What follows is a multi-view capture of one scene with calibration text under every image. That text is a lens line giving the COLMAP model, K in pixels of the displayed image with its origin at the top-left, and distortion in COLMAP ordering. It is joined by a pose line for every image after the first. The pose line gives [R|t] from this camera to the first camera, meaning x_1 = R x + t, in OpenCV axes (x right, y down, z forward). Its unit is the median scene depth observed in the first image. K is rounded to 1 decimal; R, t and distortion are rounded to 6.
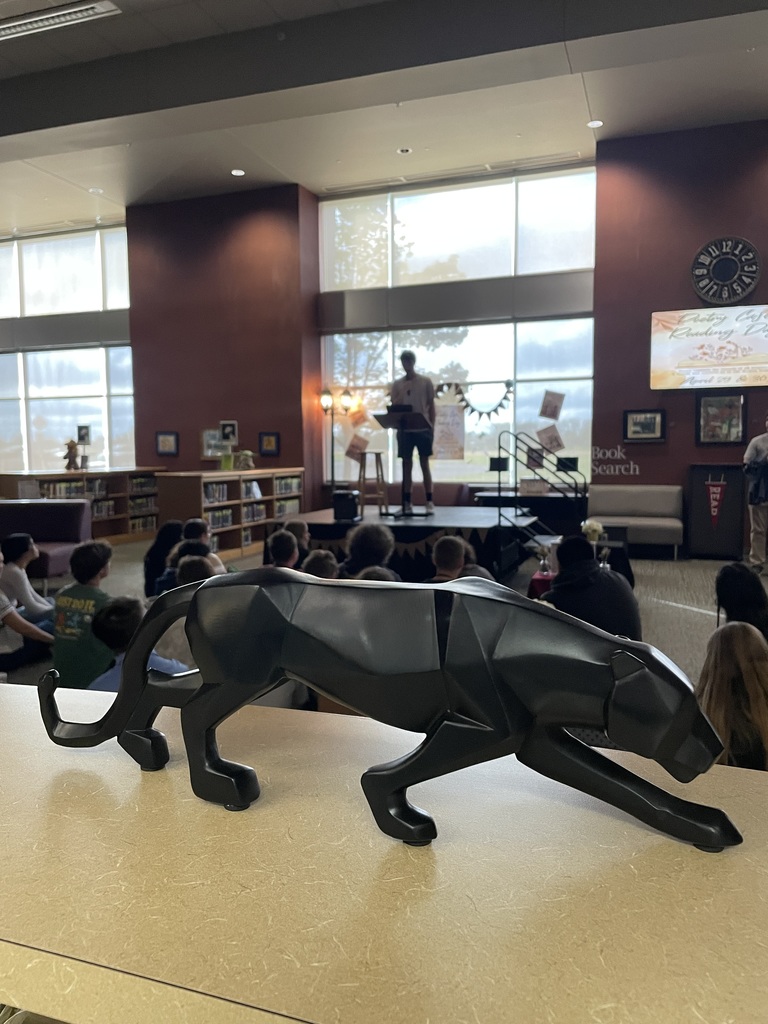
lens RADIAL K [[777.6, 0, 384.0], [0, 777.6, 510.3], [0, 0, 1]] dist [0.080262, -0.085915]
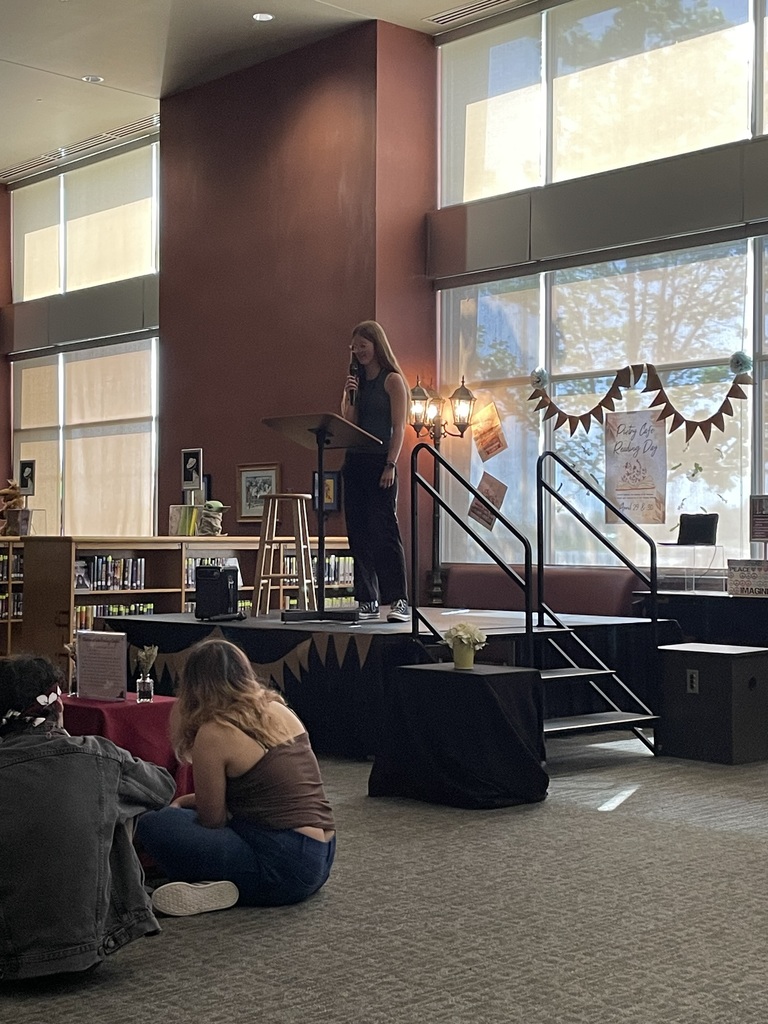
lens RADIAL K [[1549.8, 0, 382.2], [0, 1549.8, 499.9], [0, 0, 1]] dist [0.083562, 0.000000]
pose [[0.890305, -0.000556, -0.455365, 0.437296], [-0.046780, 0.994597, -0.092676, 0.019891], [0.452956, 0.103812, 0.885468, 0.083025]]
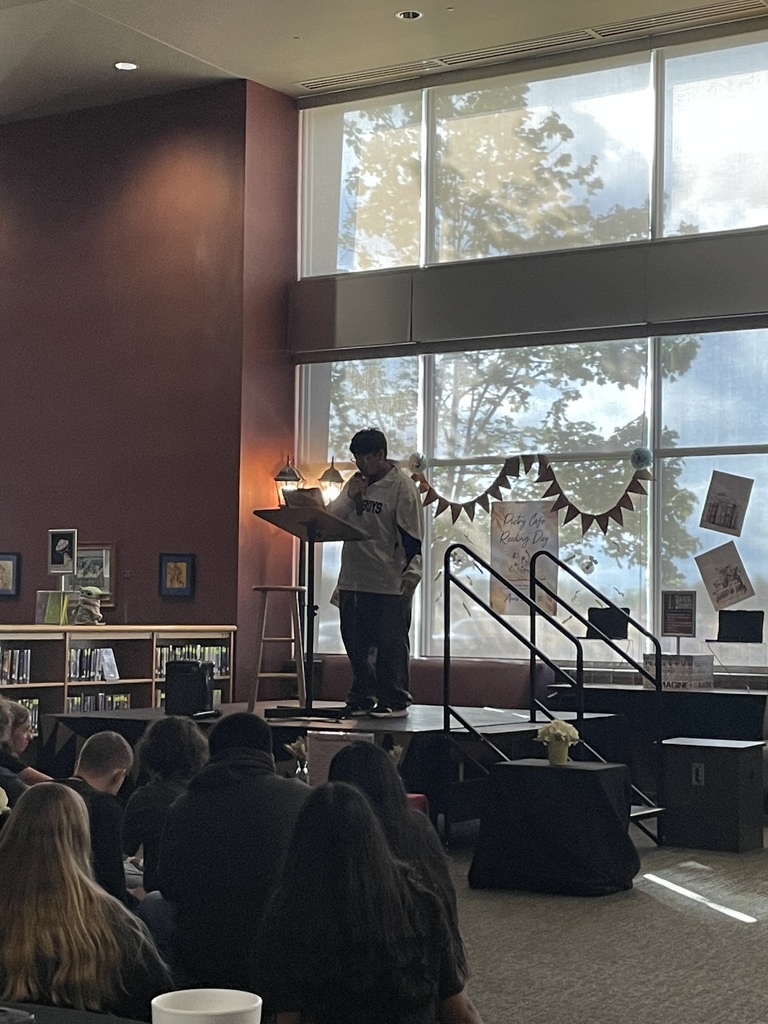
lens RADIAL K [[1845.0, 0, 373.9], [0, 1845.0, 497.0], [0, 0, 1]] dist [0.181695, 0.000000]
pose [[0.974455, 0.005624, -0.224511, 0.282466], [-0.037682, 0.989609, -0.138760, 0.028168], [0.221398, 0.143676, 0.964541, -0.144652]]
